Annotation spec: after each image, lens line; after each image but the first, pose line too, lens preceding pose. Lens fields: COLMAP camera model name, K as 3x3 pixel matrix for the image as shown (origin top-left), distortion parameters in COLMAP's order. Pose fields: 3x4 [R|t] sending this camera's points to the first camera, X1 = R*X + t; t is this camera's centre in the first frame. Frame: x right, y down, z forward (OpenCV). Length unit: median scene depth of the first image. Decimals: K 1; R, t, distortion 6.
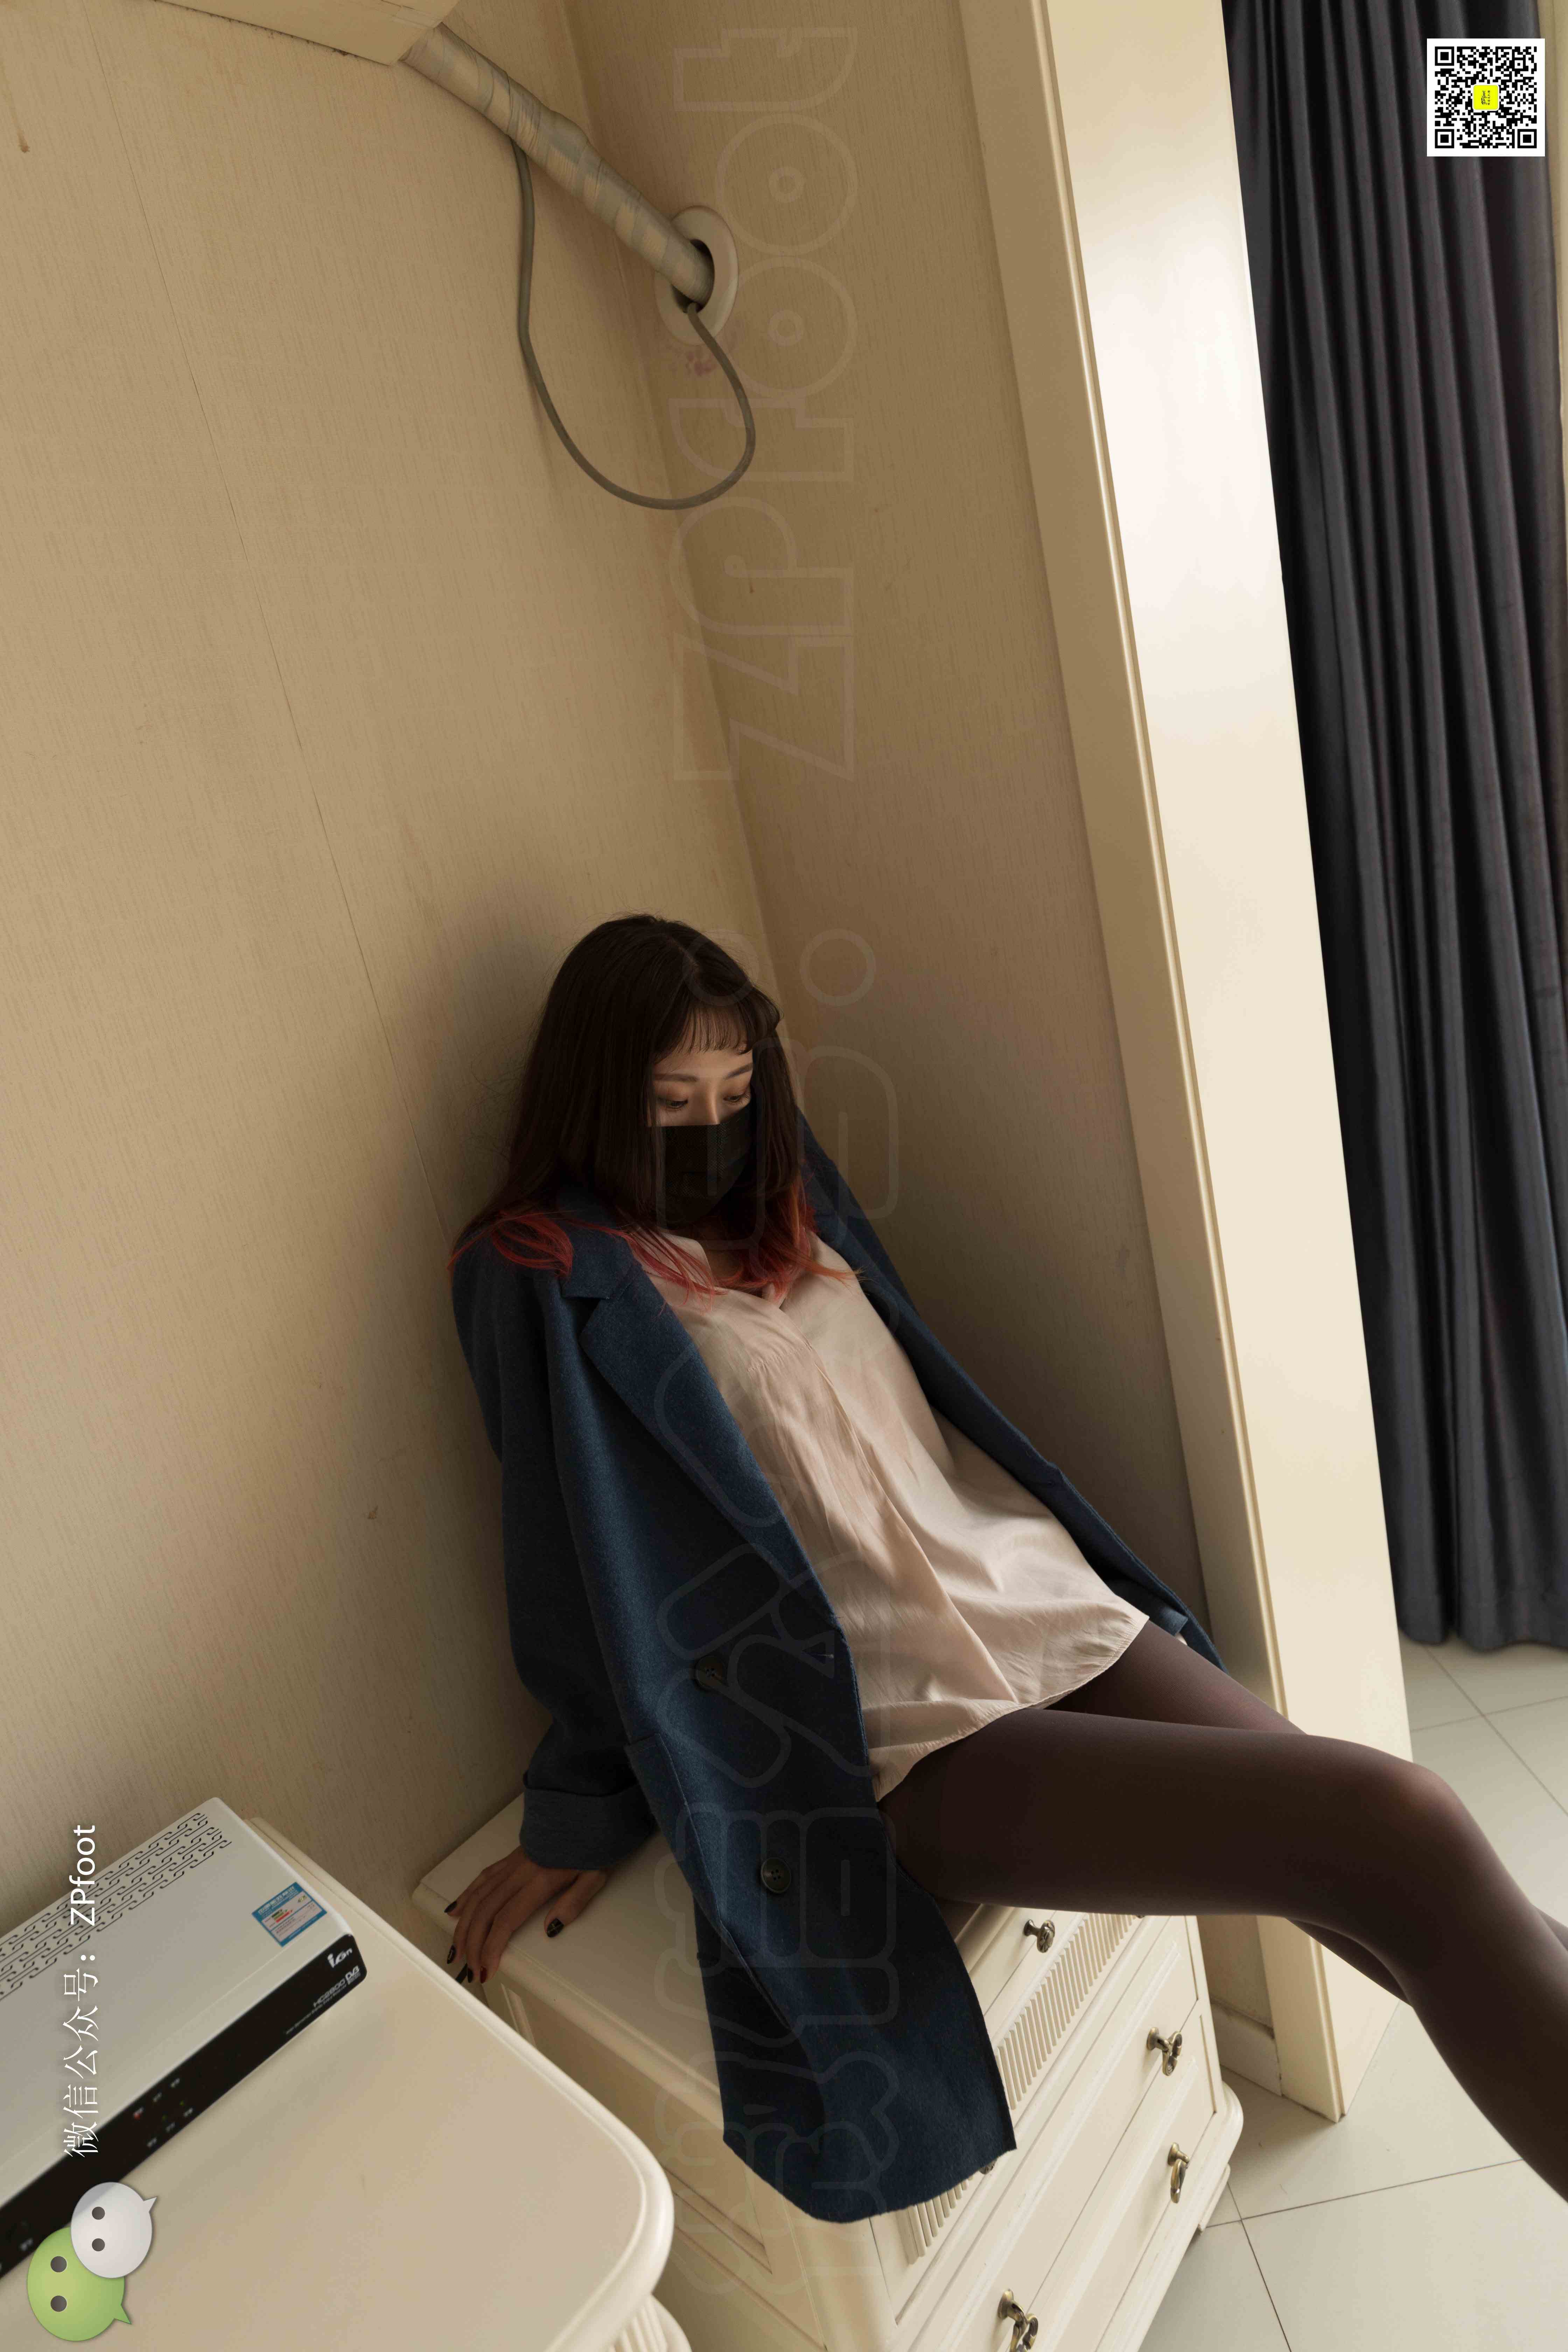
lens RADIAL K [[1331.3, 0, 772.1], [0, 1331.3, 1172.7], [0, 0, 1]] dist [0.019649, -0.003713]
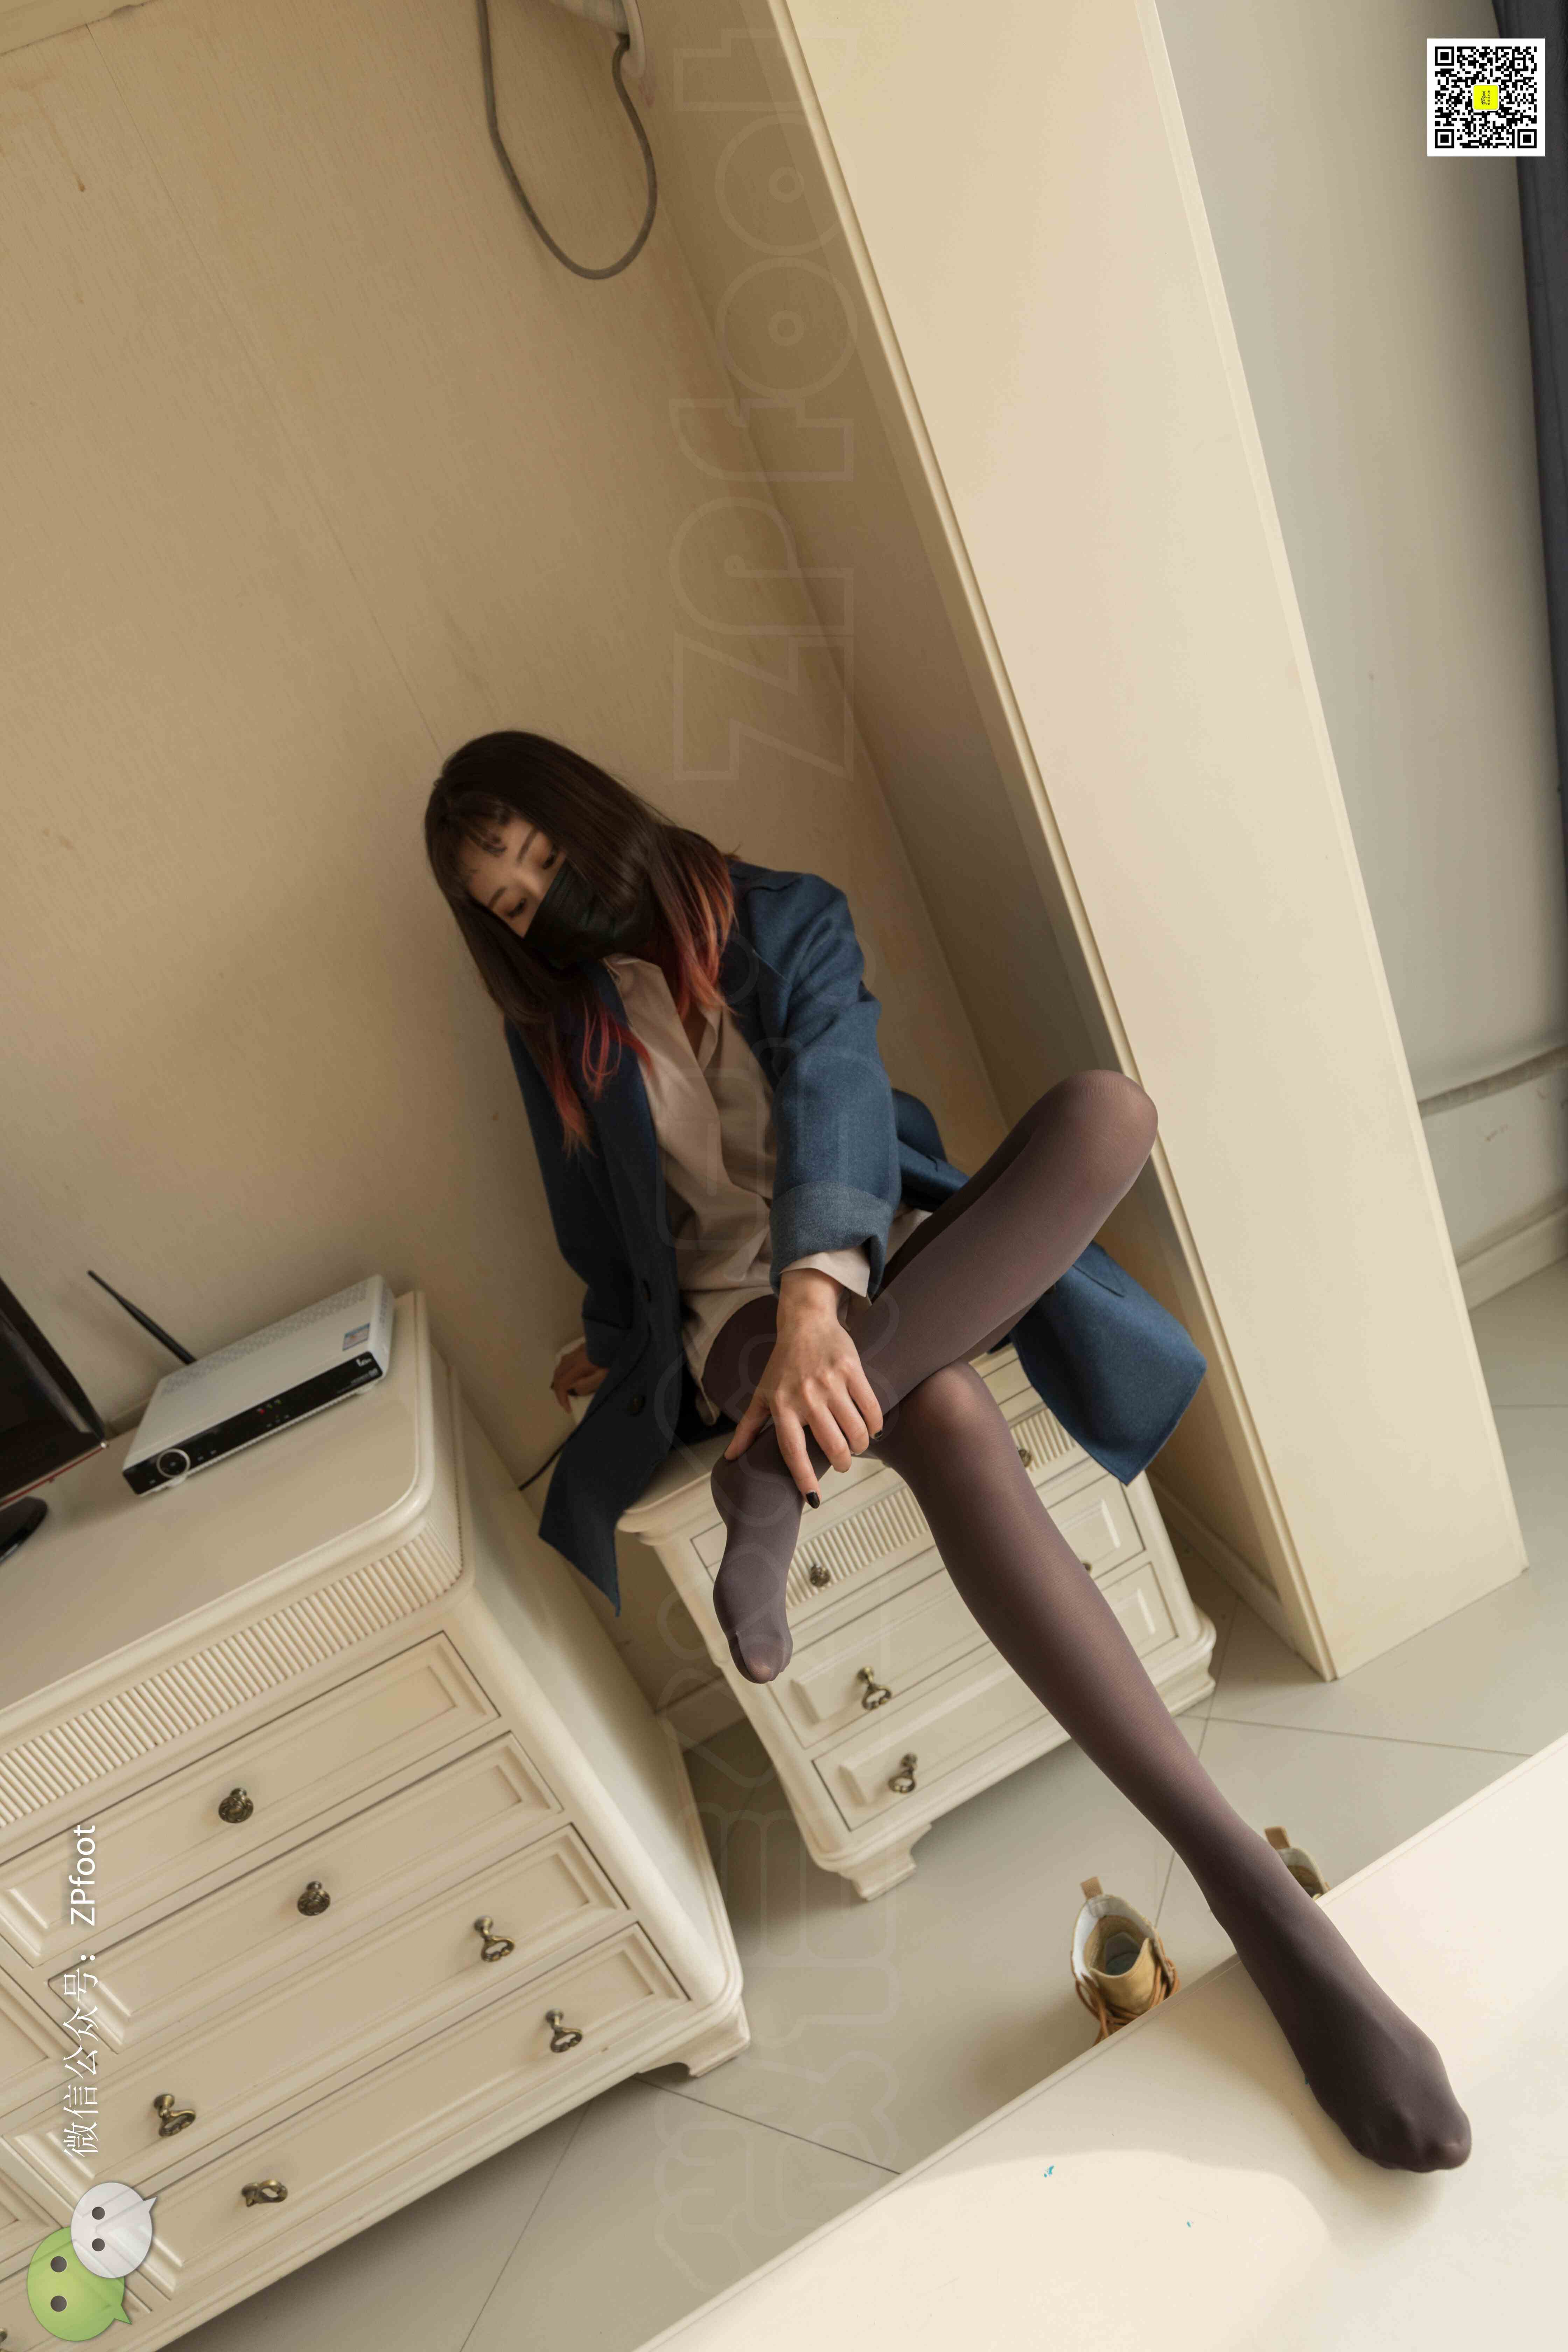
lens RADIAL K [[1366.4, 0, 787.4], [0, 1366.4, 1171.4], [0, 0, 1]] dist [0.011052, -0.001919]
pose [[0.853606, 0.098516, -0.511518, 0.745044], [0.066235, 0.953458, 0.294162, -0.110267], [0.516691, -0.284979, 0.807352, -0.076706]]
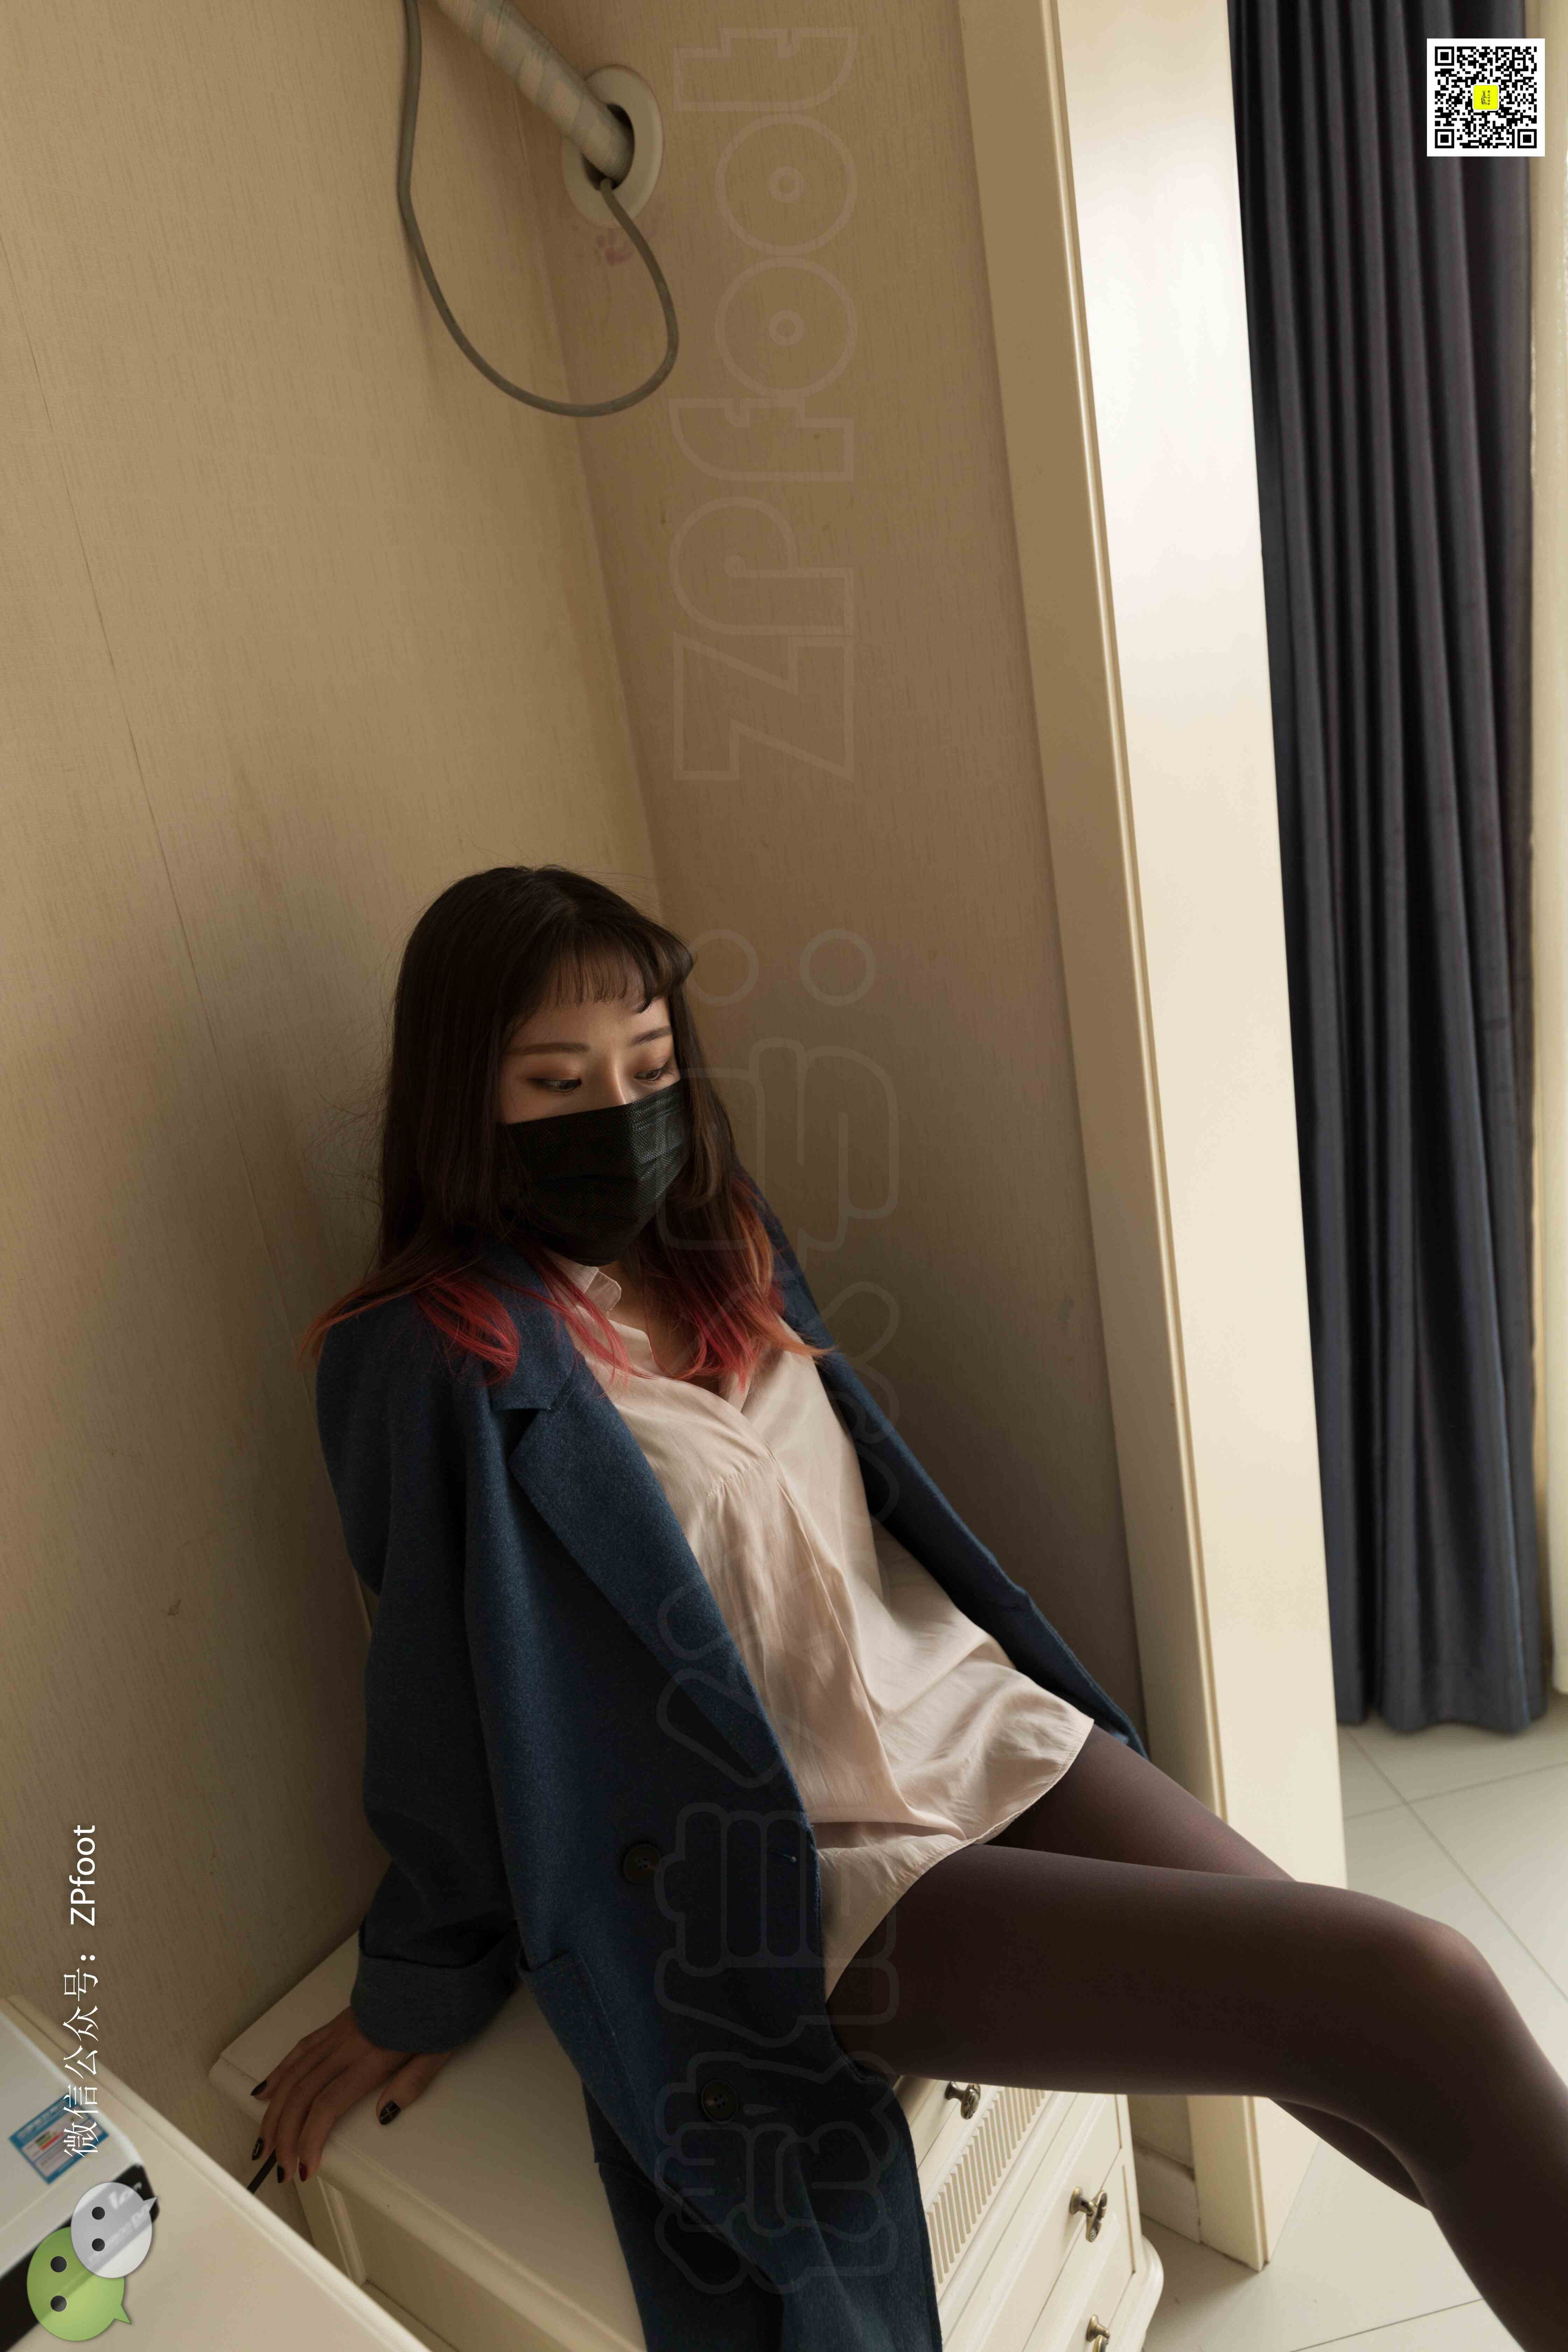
lens RADIAL K [[1464.5, 0, 772.9], [0, 1464.5, 1177.3], [0, 0, 1]] dist [0.005254, 0.004387]
pose [[0.994271, 0.029001, 0.102876, -0.034223], [-0.028562, 0.999576, -0.005739, -0.013386], [-0.102999, 0.002768, 0.994678, 0.067655]]
